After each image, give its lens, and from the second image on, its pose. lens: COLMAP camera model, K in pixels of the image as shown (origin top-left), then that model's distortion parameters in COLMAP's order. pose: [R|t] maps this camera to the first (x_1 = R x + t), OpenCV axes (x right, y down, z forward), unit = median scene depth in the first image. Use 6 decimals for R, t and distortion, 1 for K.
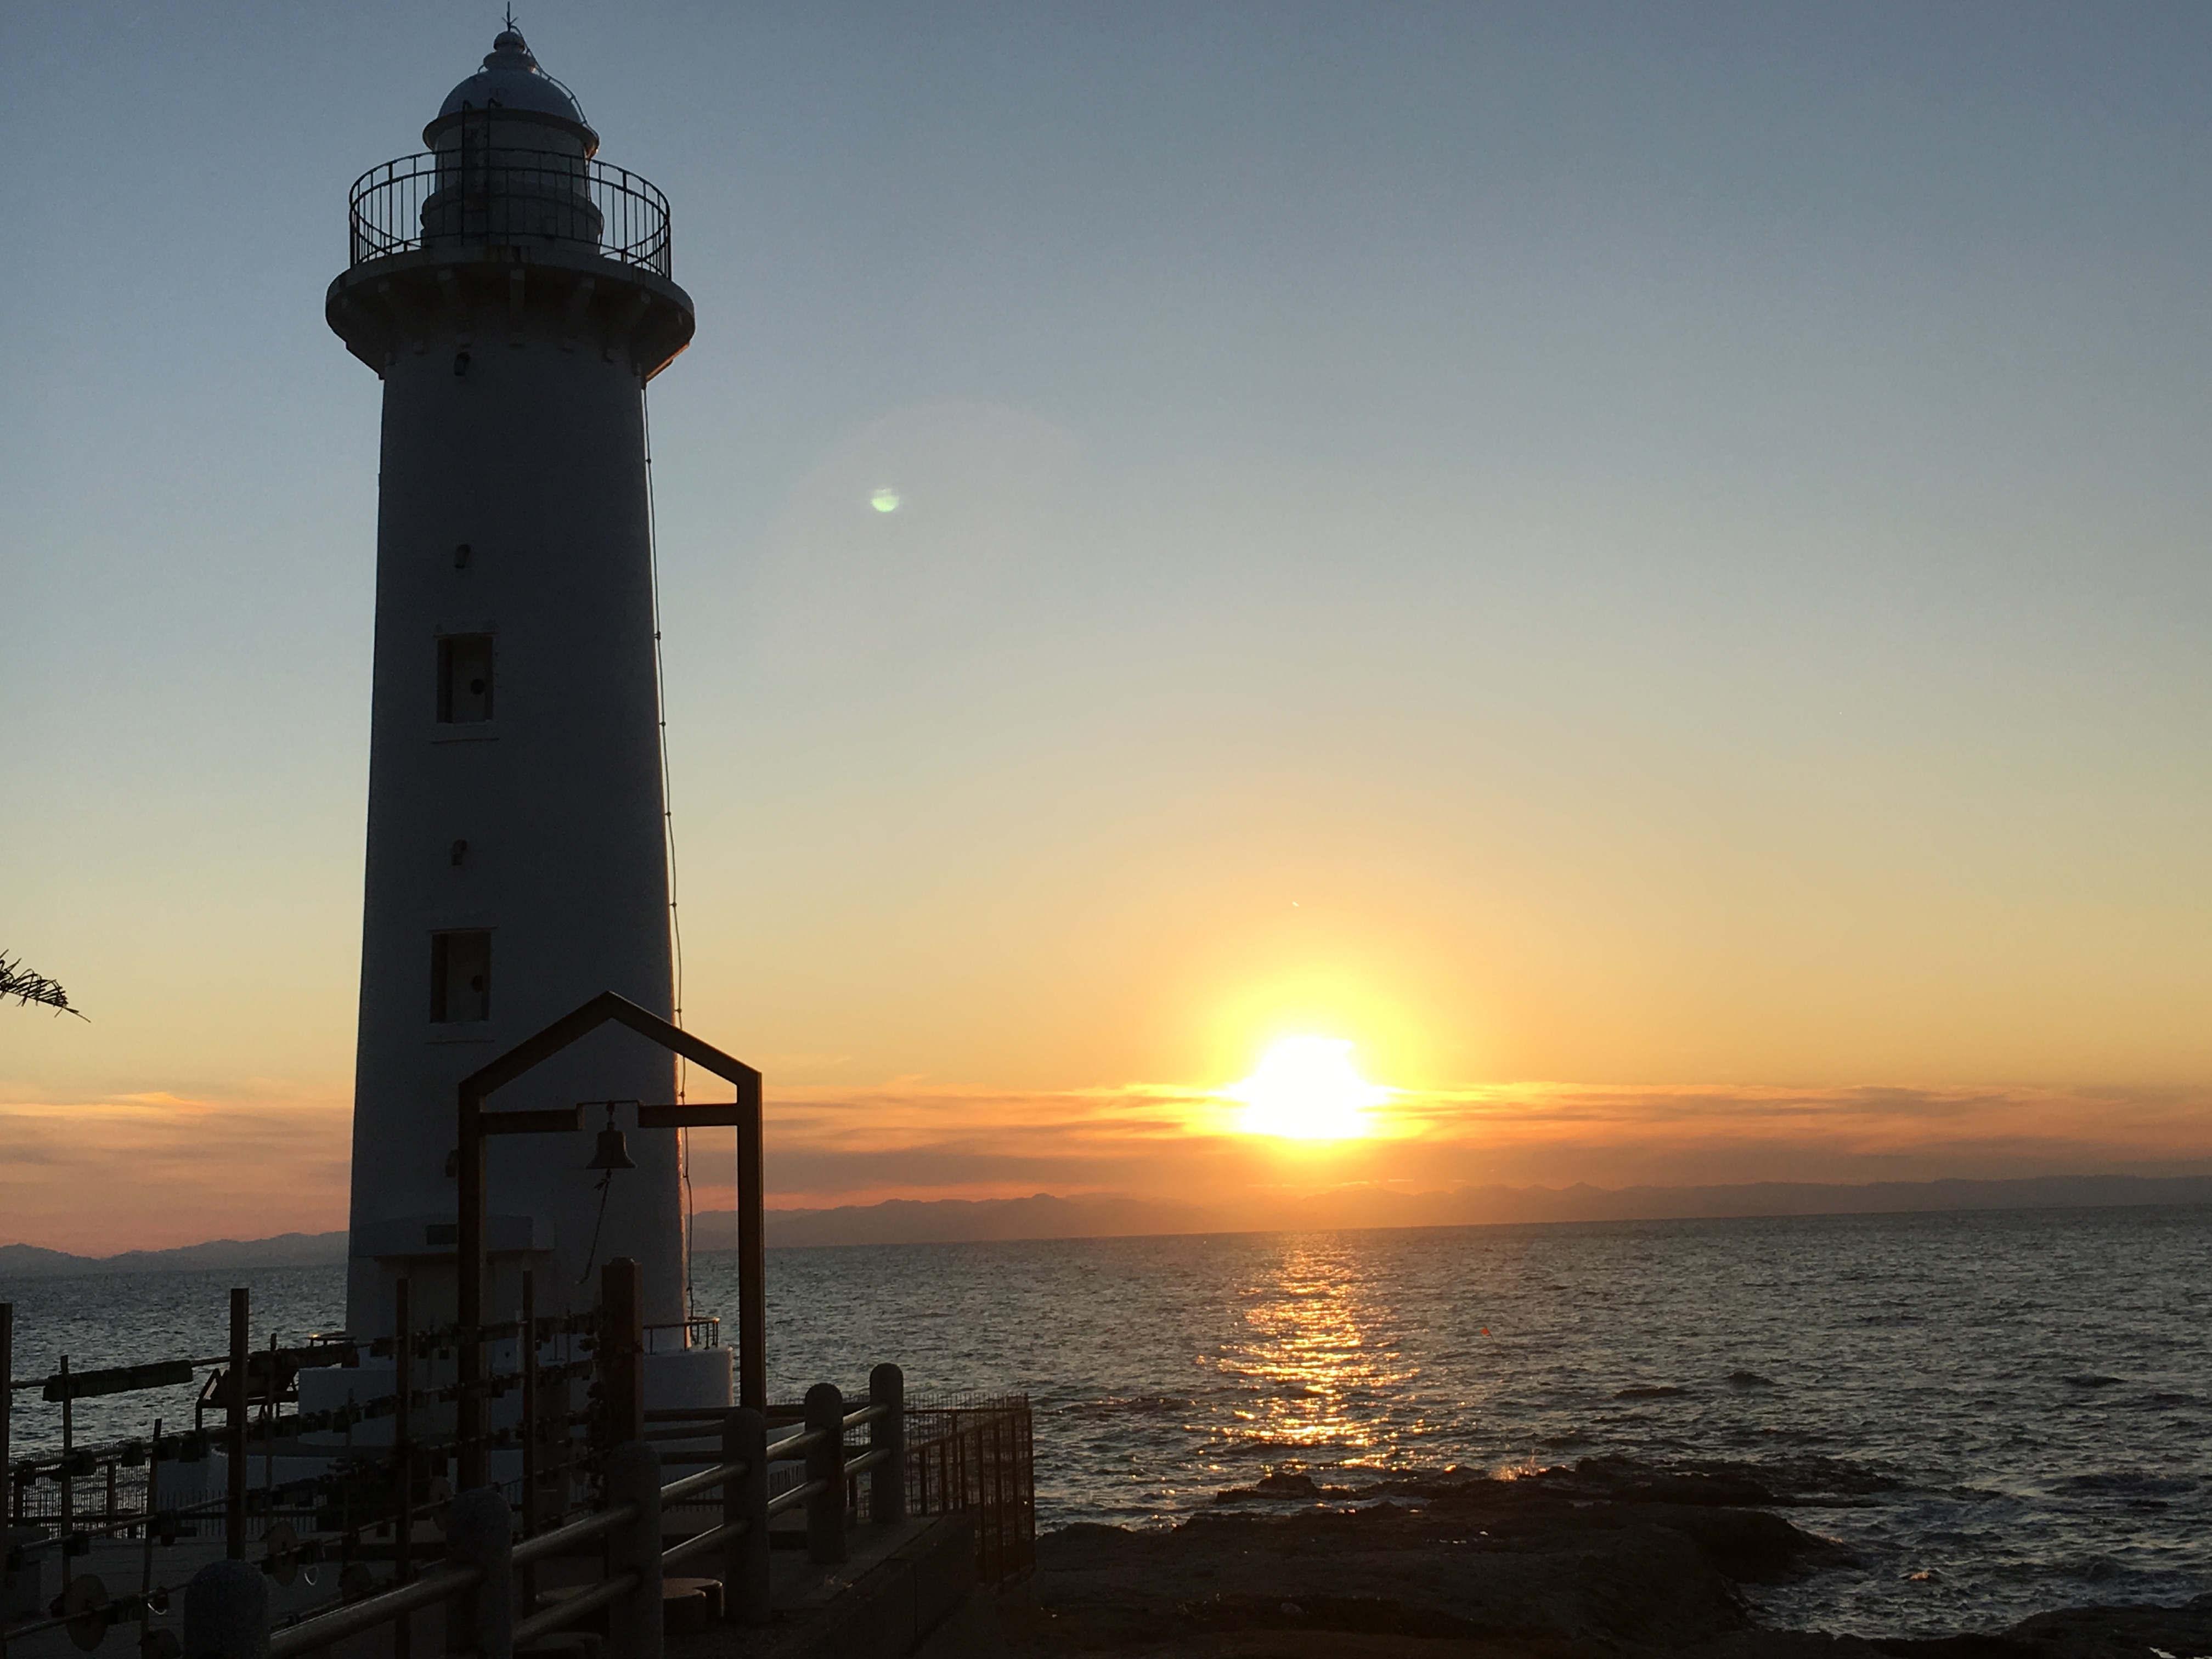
lens RADIAL K [[2839.6, 0, 1112.3], [0, 2839.6, 856.1], [0, 0, 1]] dist [0.091273, 0.040178]
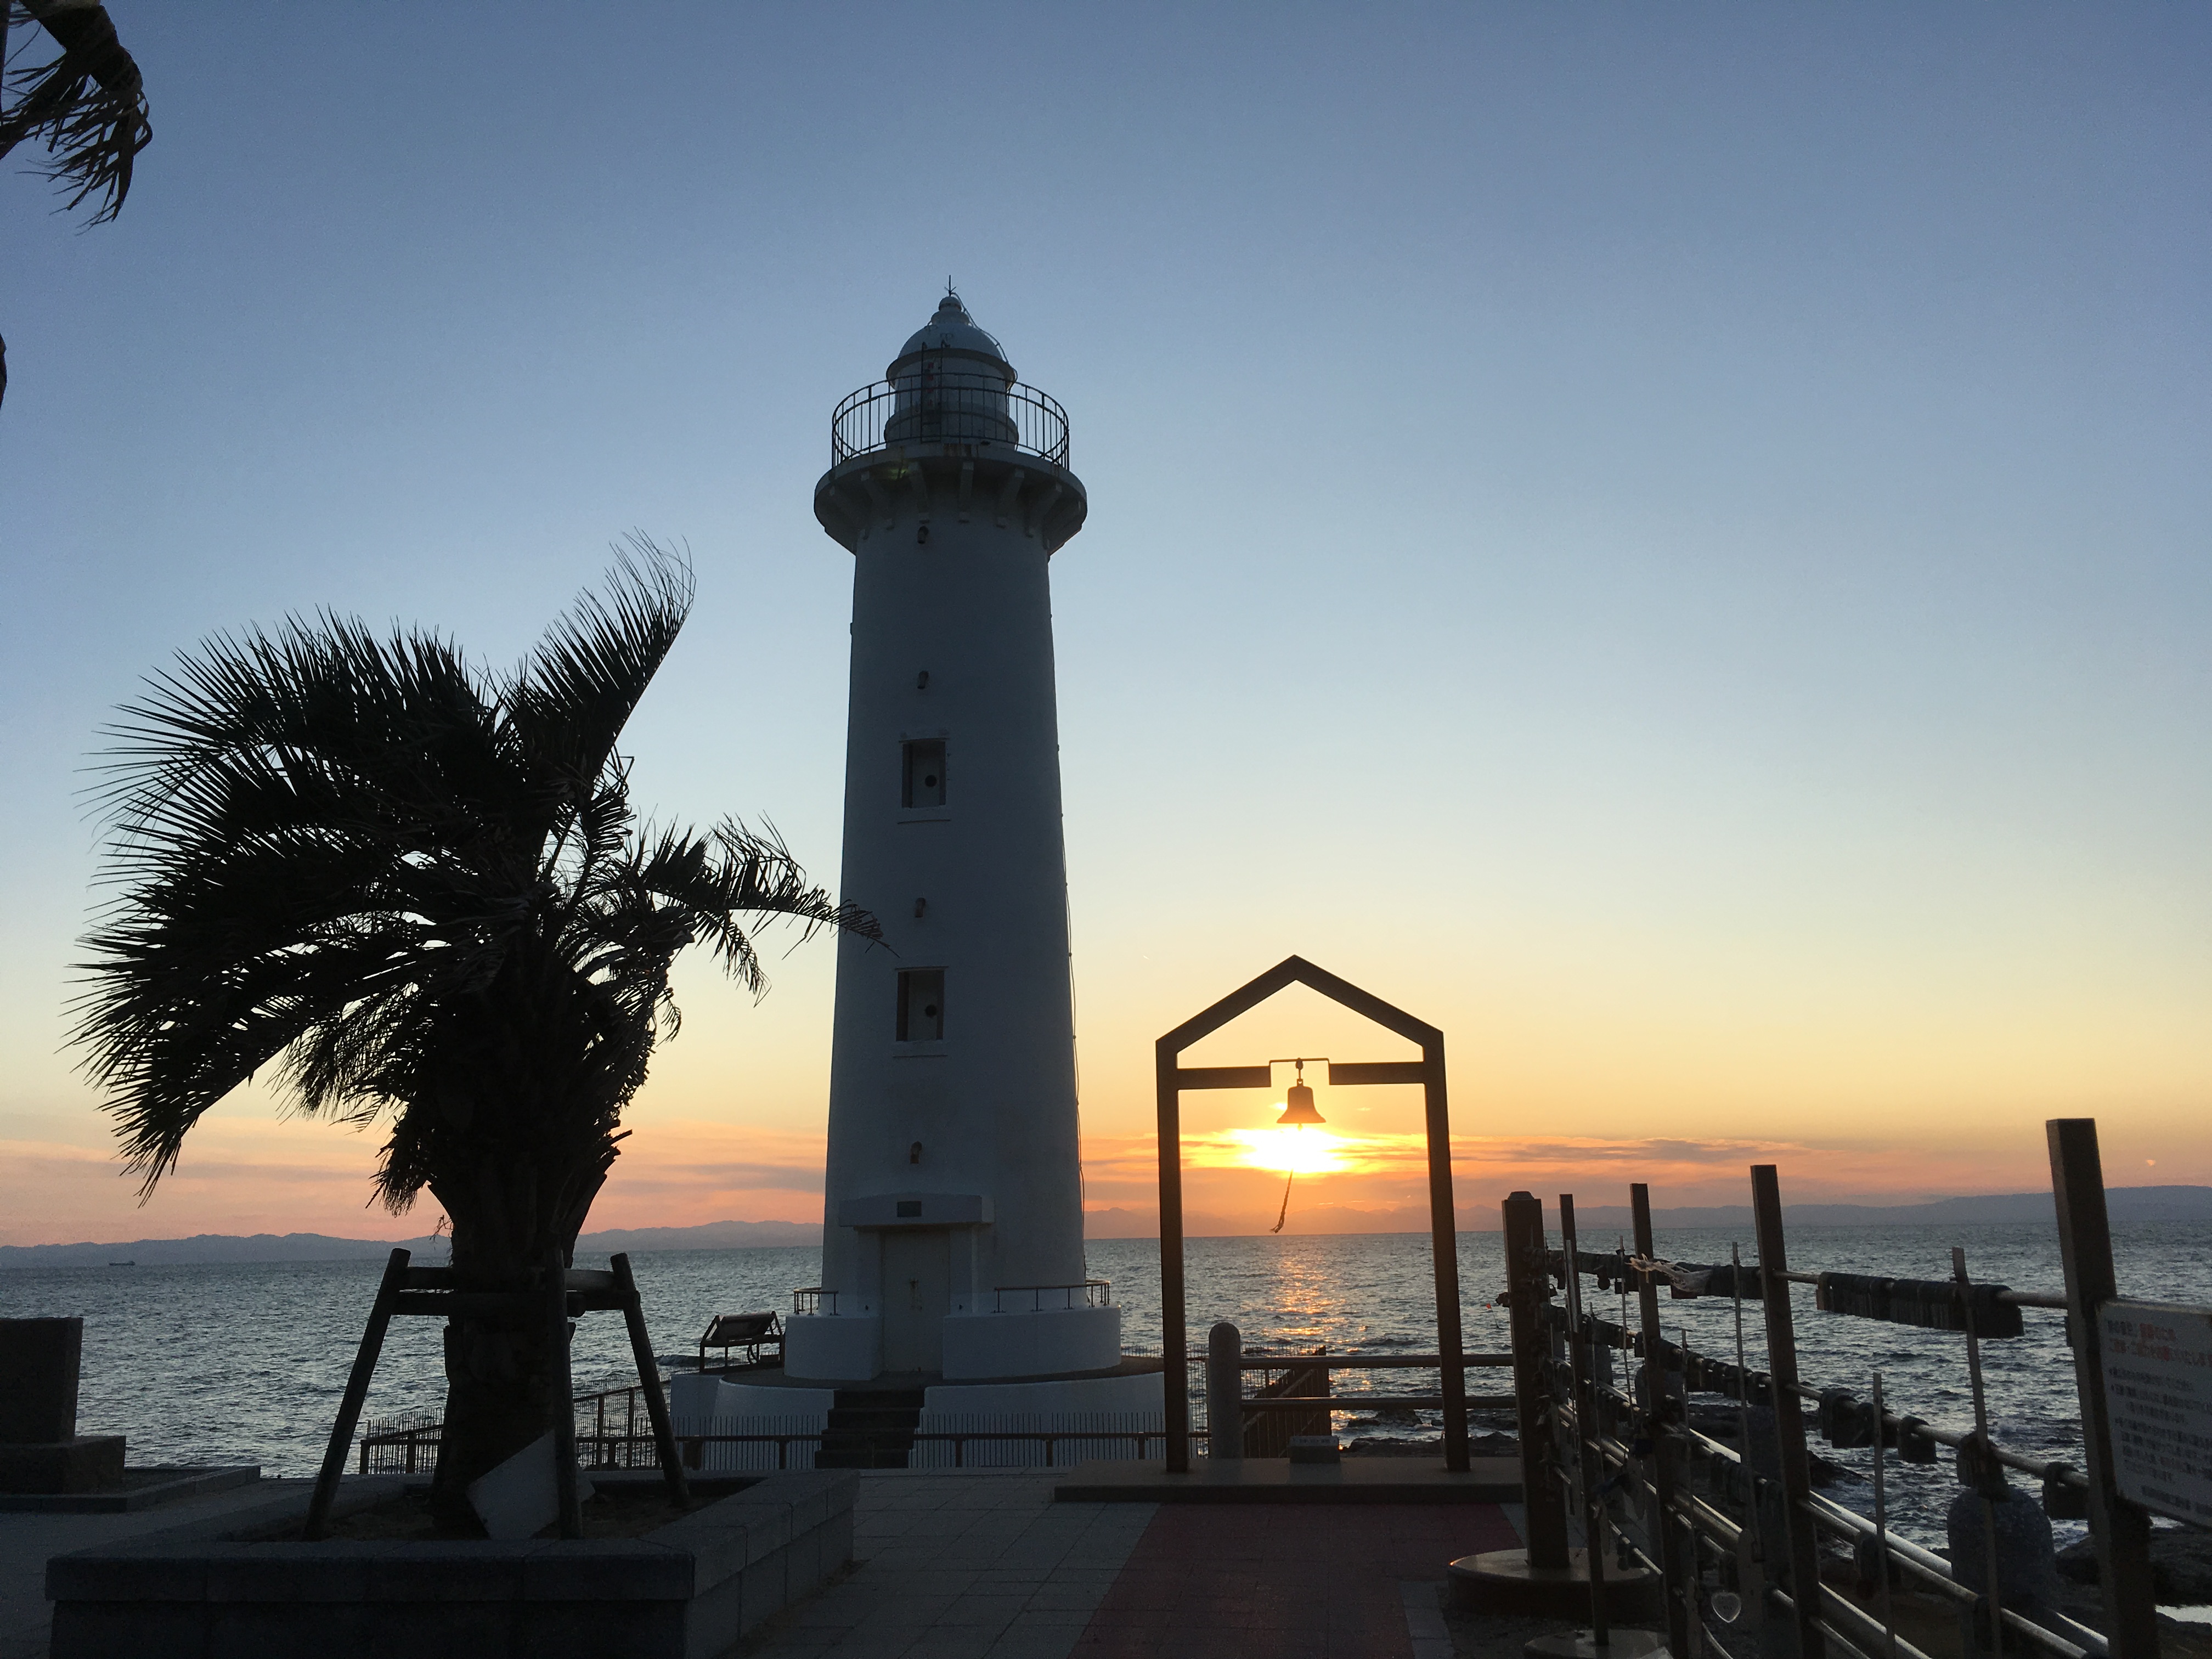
lens RADIAL K [[1928.9, 0, 1105.6], [0, 1928.9, 849.0], [0, 0, 1]] dist [0.100813, 0.000362]
pose [[0.999133, 0.008799, -0.040702, -0.106306], [-0.011466, 0.997770, -0.065752, 0.027167], [0.040033, 0.066162, 0.997006, 0.133803]]
